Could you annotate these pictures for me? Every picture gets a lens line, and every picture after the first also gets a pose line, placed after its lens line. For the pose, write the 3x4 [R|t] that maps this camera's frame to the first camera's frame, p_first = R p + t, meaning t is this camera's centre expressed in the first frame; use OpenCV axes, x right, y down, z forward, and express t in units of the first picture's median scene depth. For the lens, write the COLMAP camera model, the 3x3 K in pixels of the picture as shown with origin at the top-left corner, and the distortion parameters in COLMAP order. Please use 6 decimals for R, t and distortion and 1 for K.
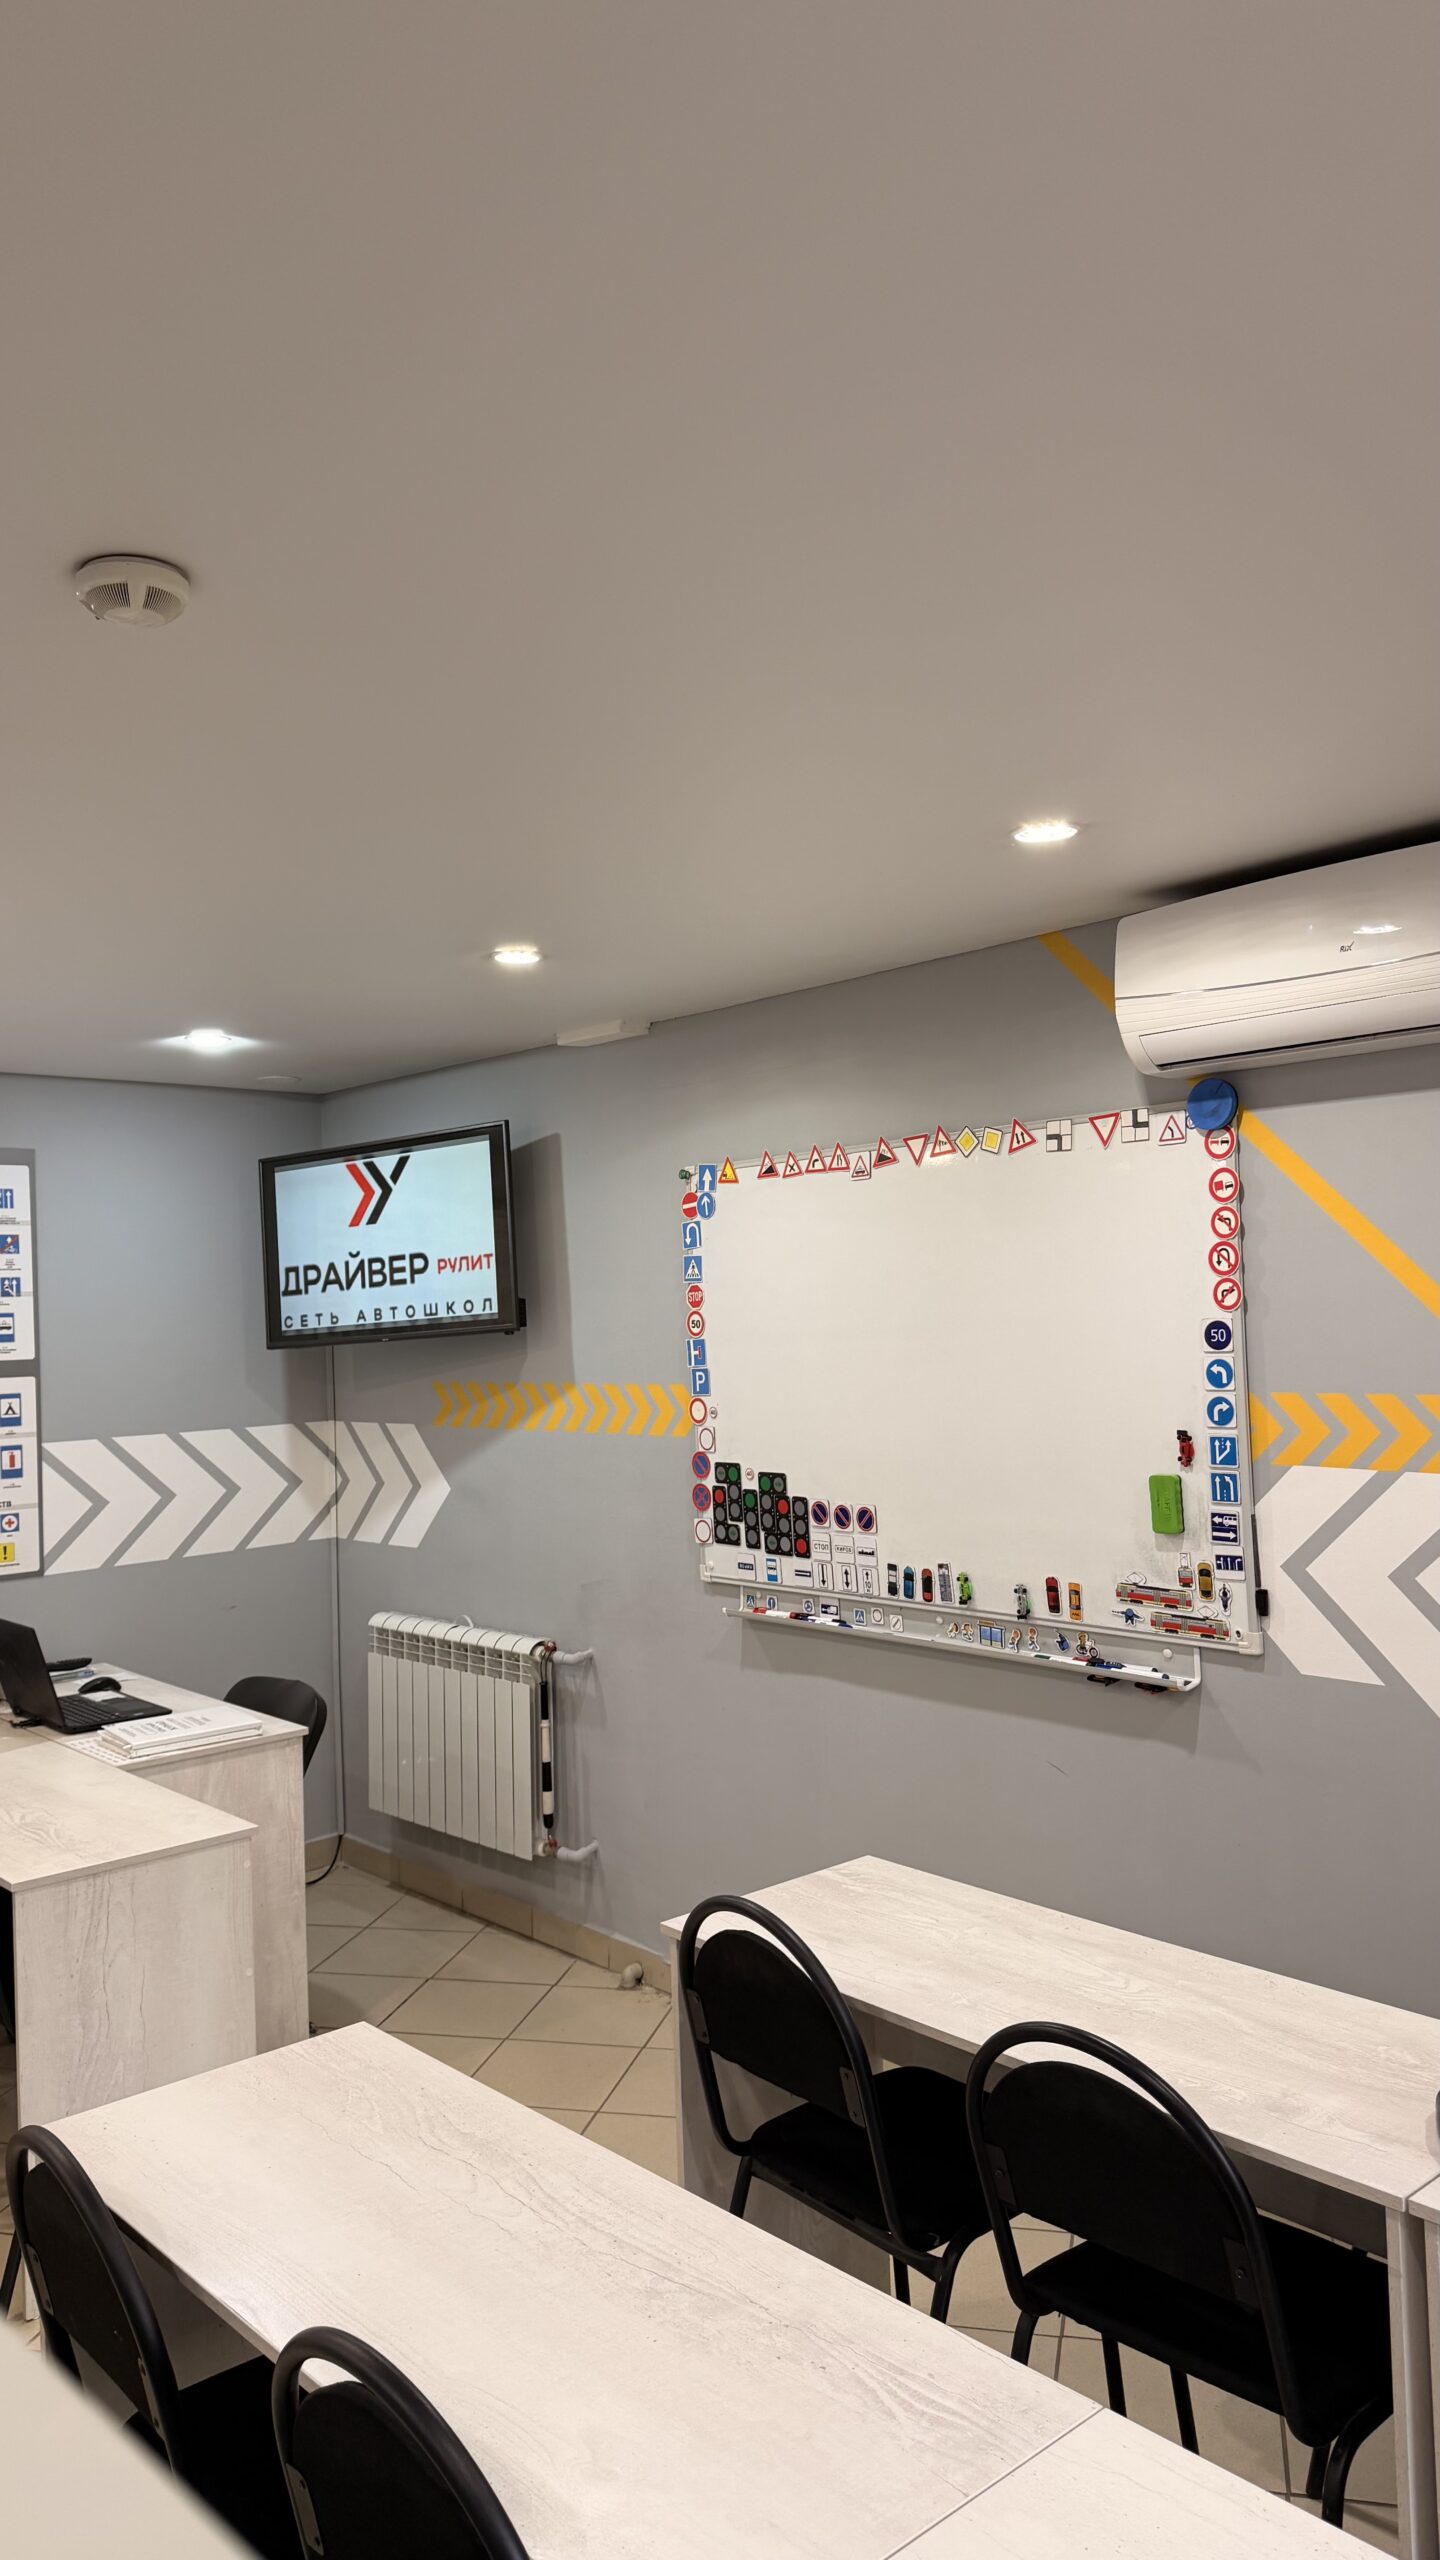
lens RADIAL K [[1783.4, 0, 718.1], [0, 1783.4, 1293.5], [0, 0, 1]] dist [0.197552, -0.435746]
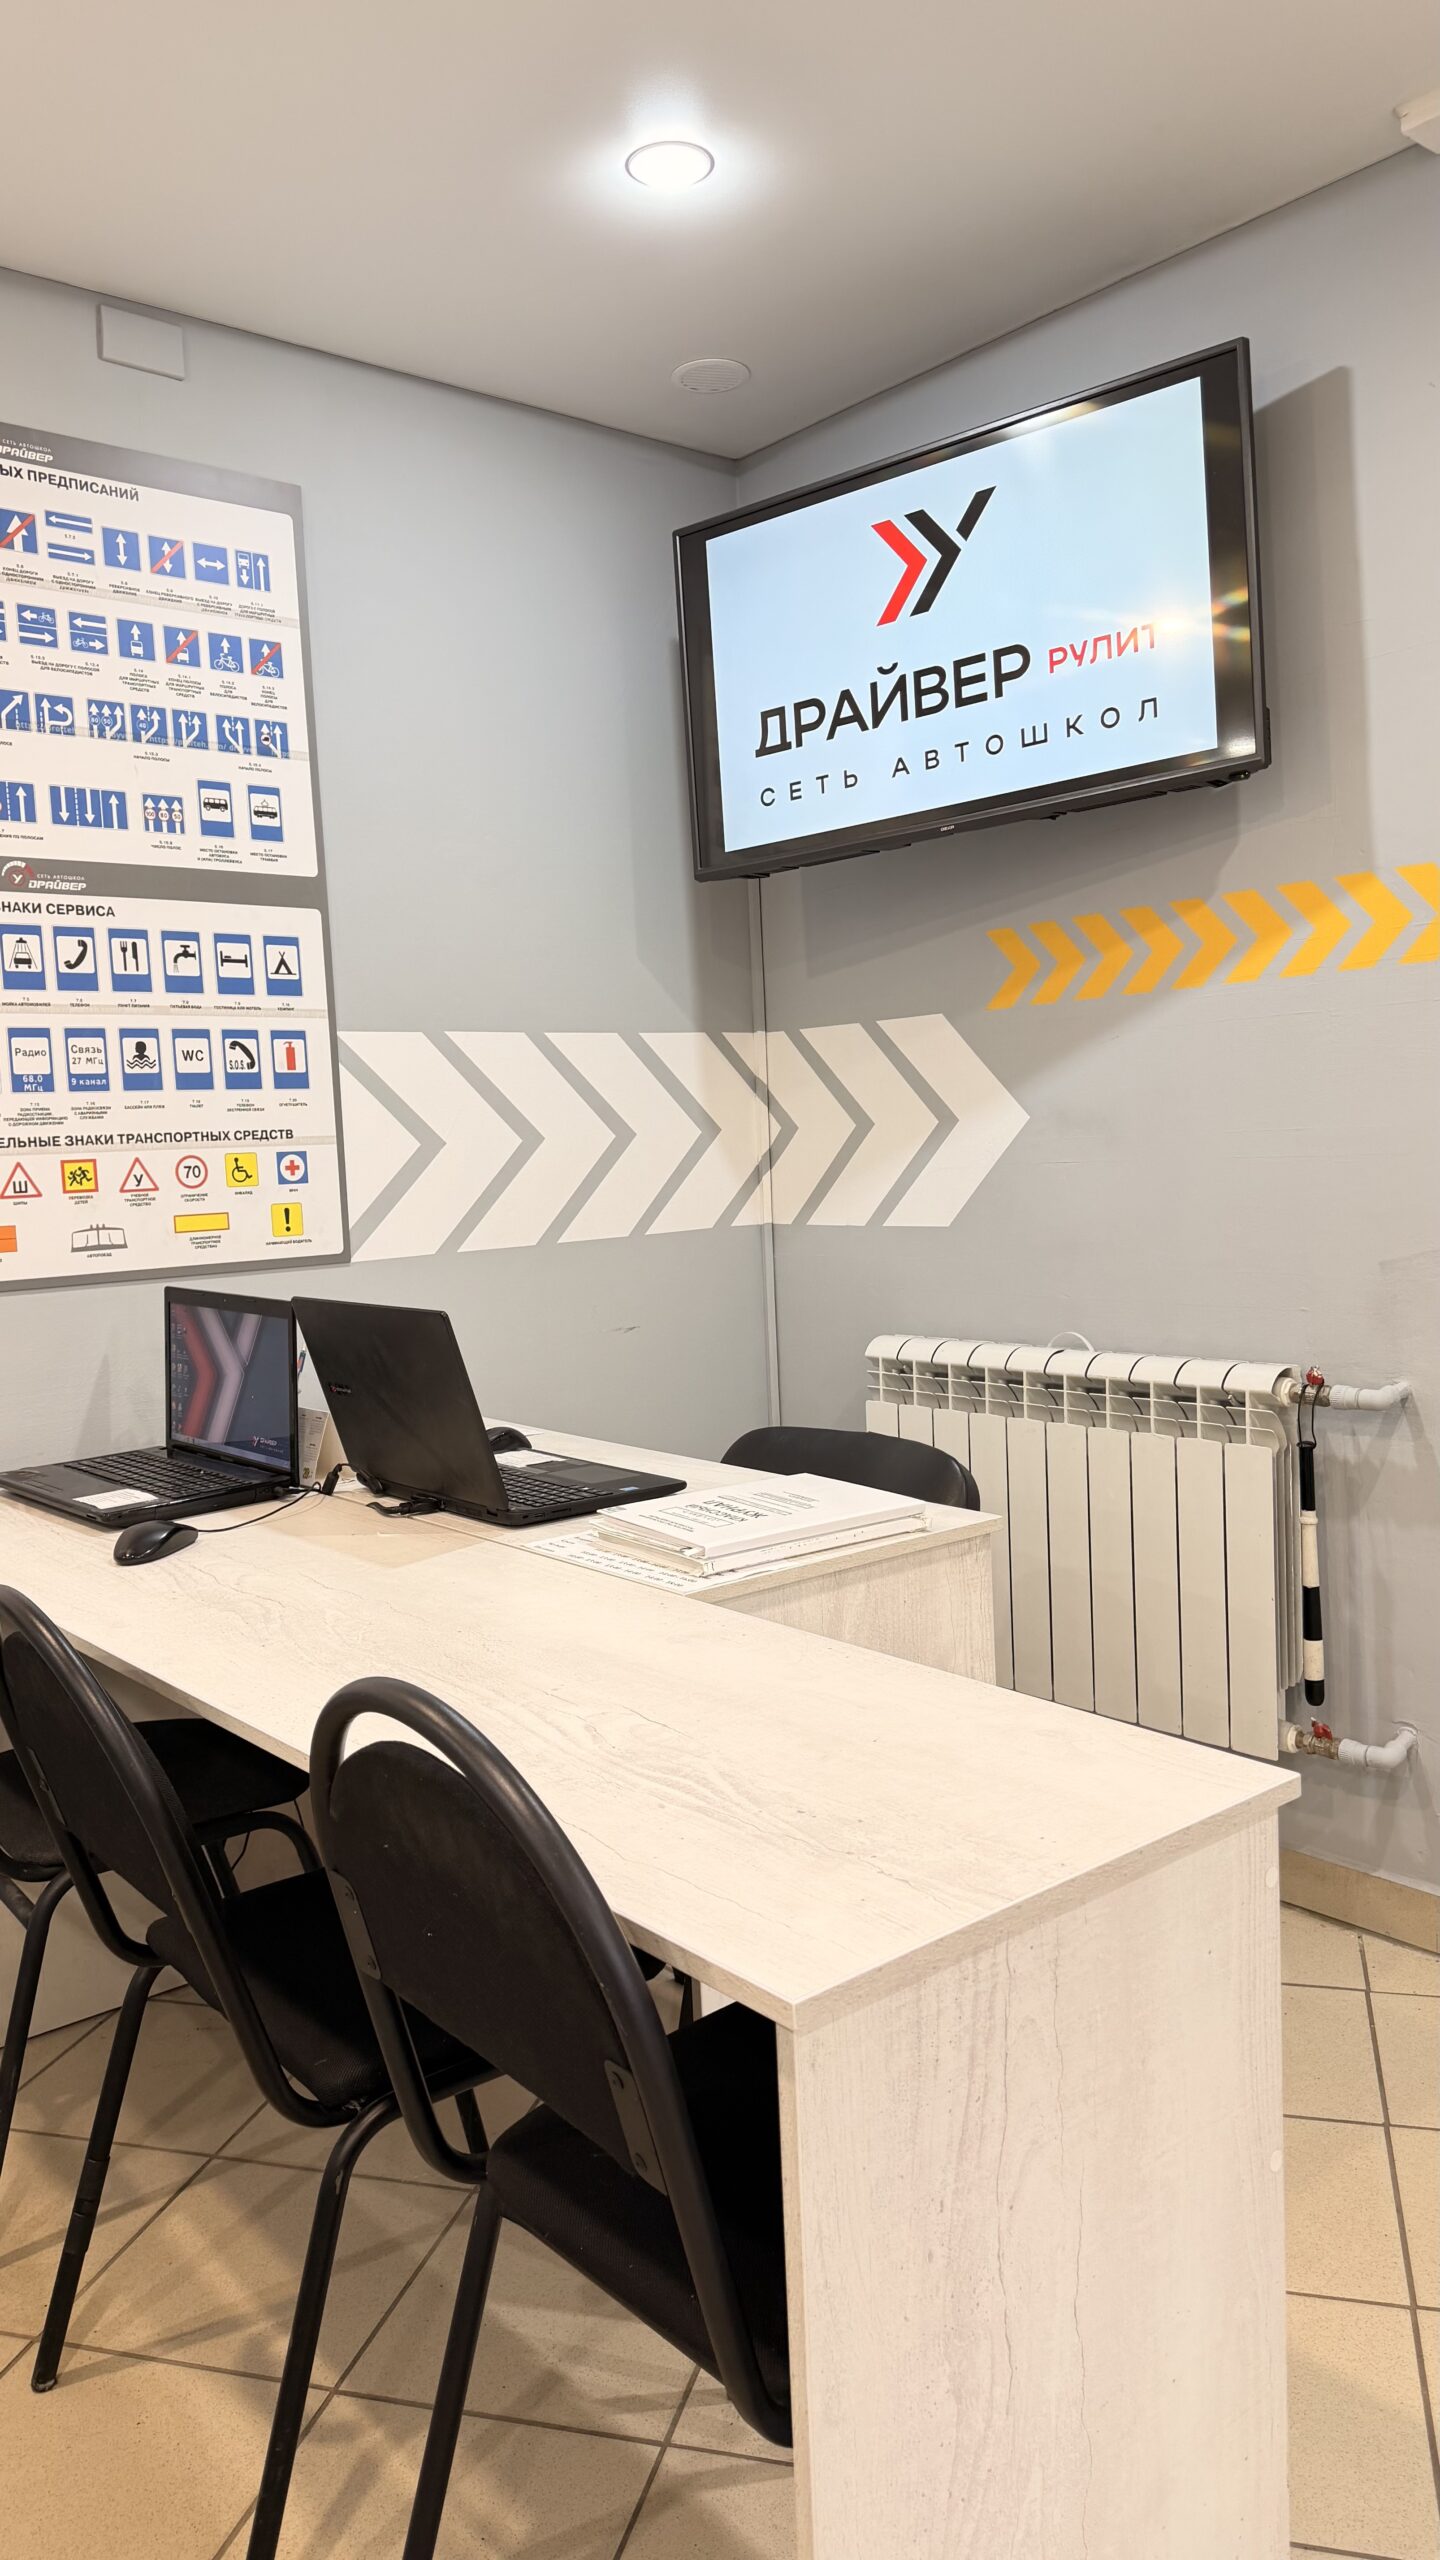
lens RADIAL K [[1783.4, 0, 718.1], [0, 1783.4, 1293.5], [0, 0, 1]] dist [0.197552, -0.435746]
pose [[0.999622, -0.007815, -0.026363, -0.240485], [0.010505, 0.994577, 0.103469, 0.107737], [0.025411, -0.103706, 0.994283, 0.437950]]
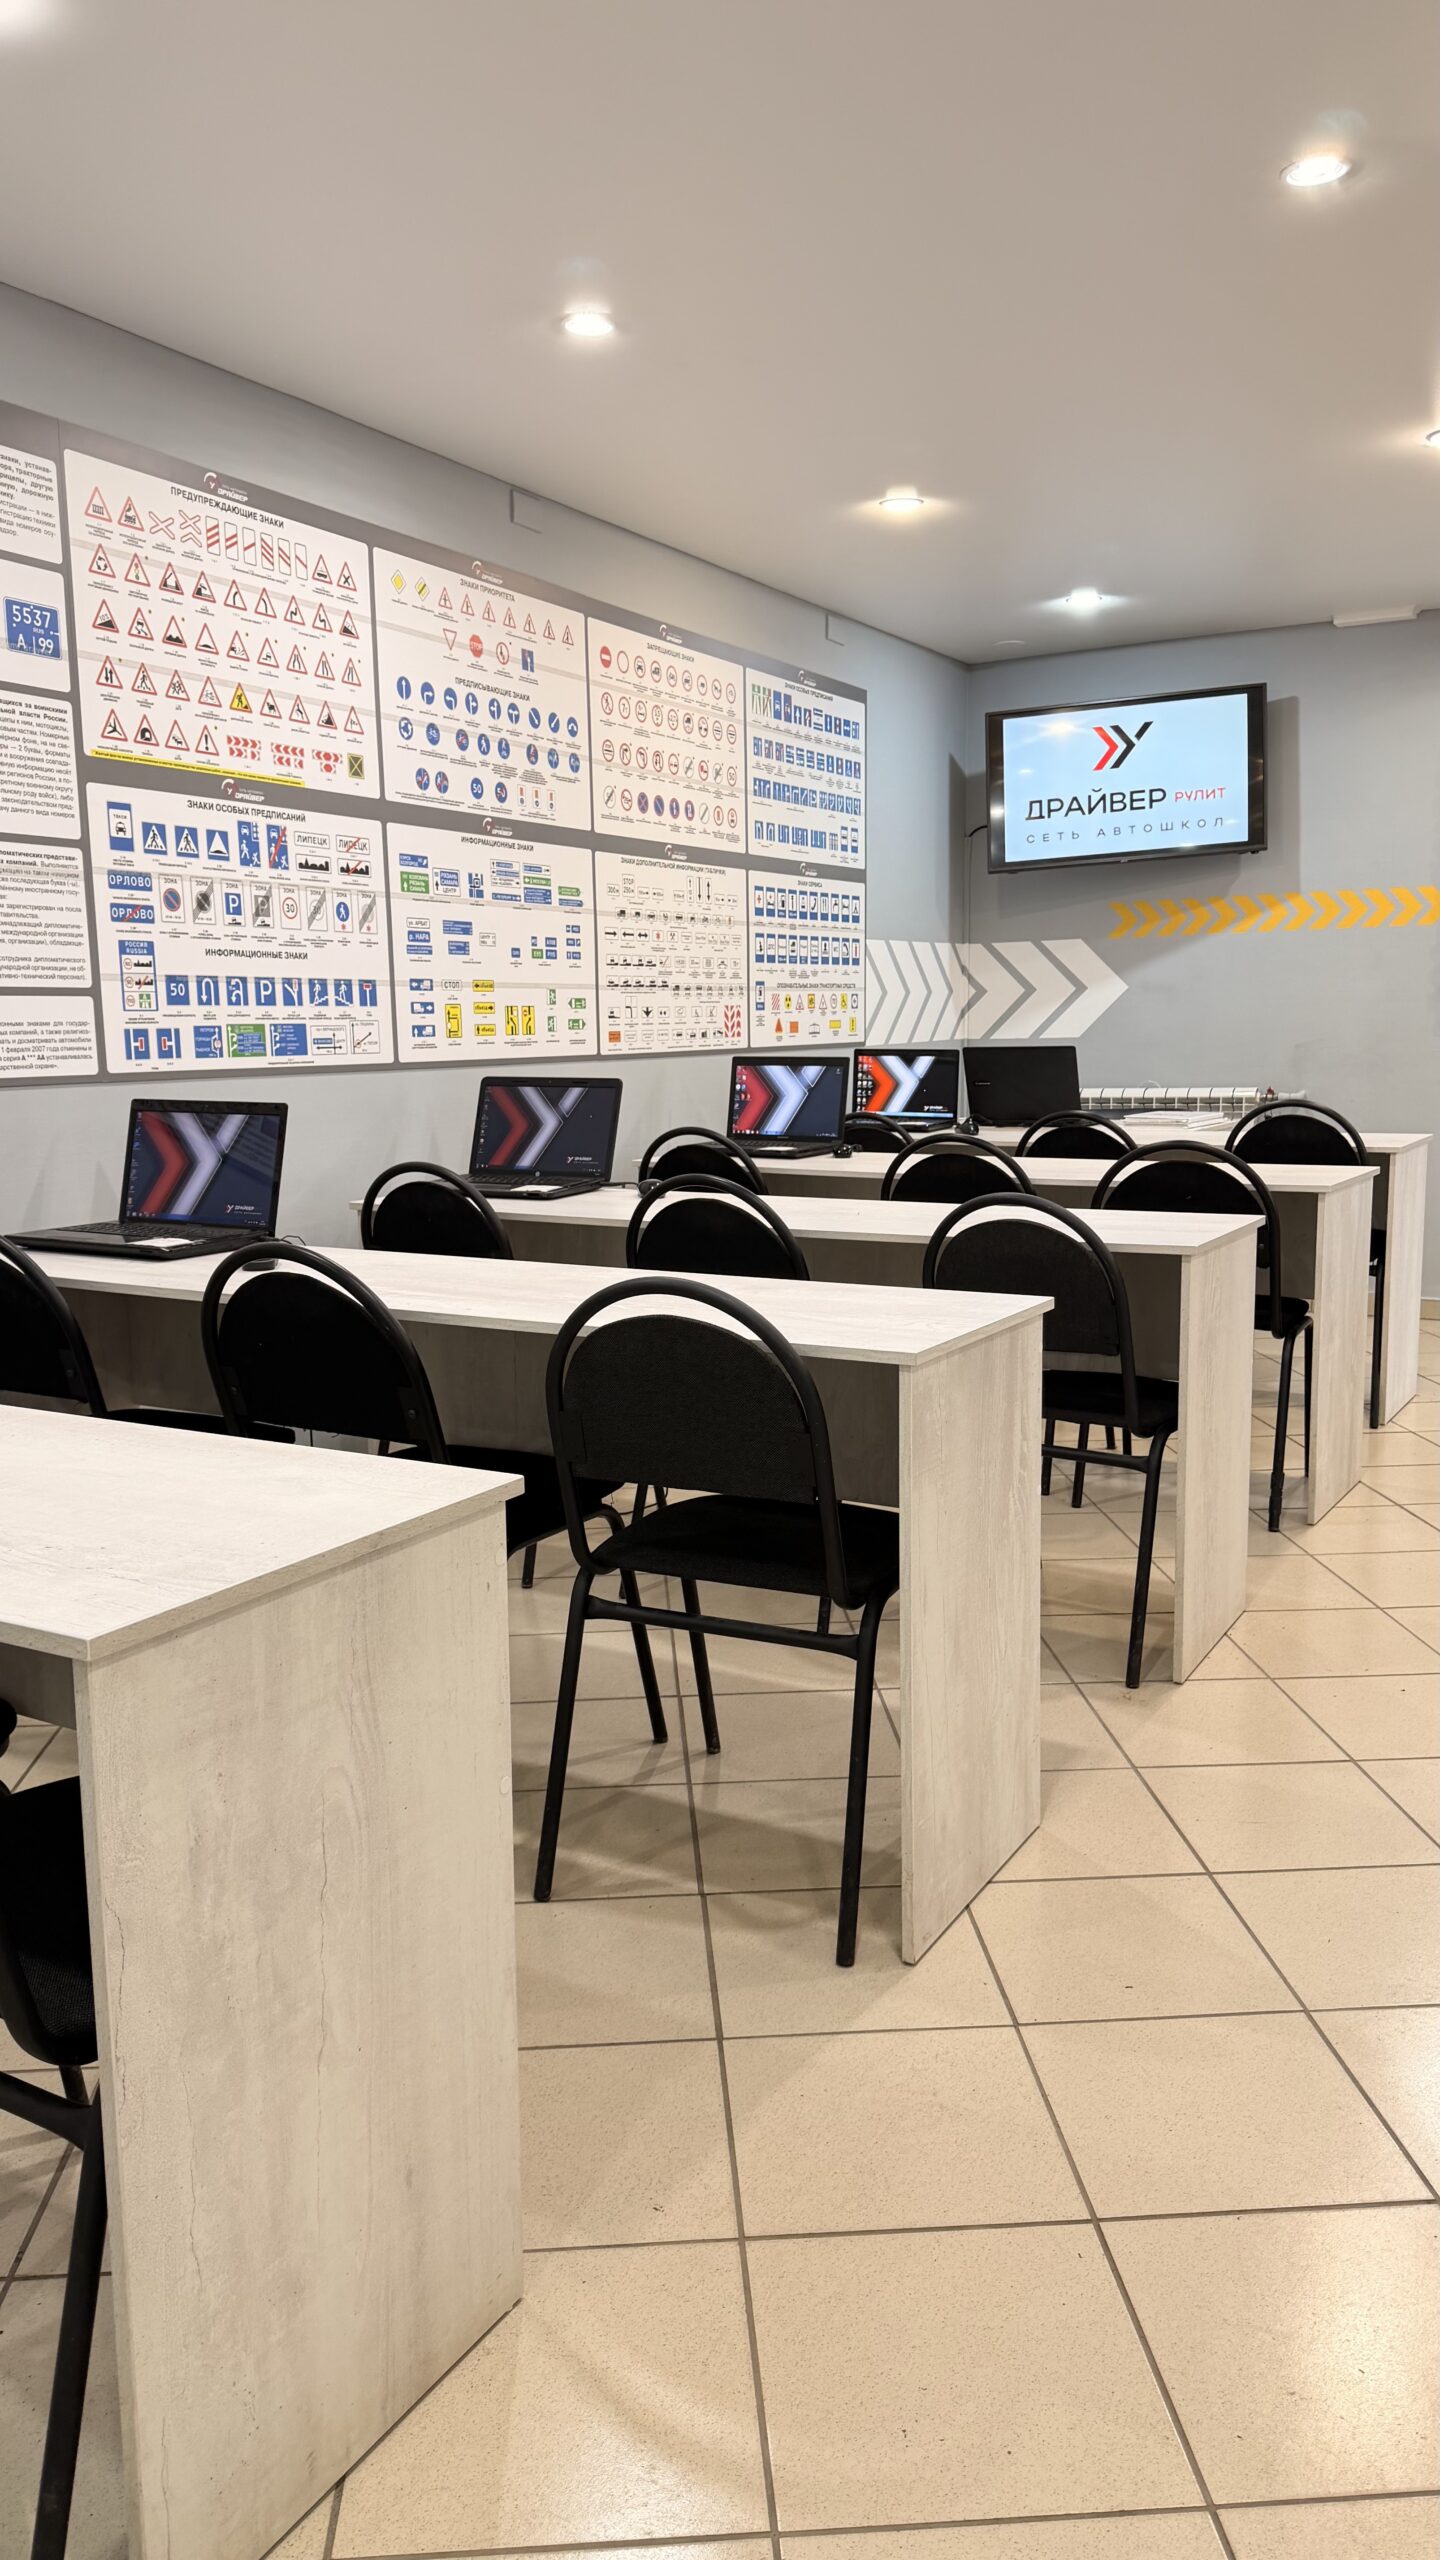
lens RADIAL K [[1796.9, 0, 714.9], [0, 1796.9, 1288.9], [0, 0, 1]] dist [0.201324, -0.451476]
pose [[0.950348, -0.030356, 0.309704, -0.871163], [-0.018317, 0.988048, 0.153053, 0.132361], [-0.310649, -0.151127, 0.938434, -0.176654]]
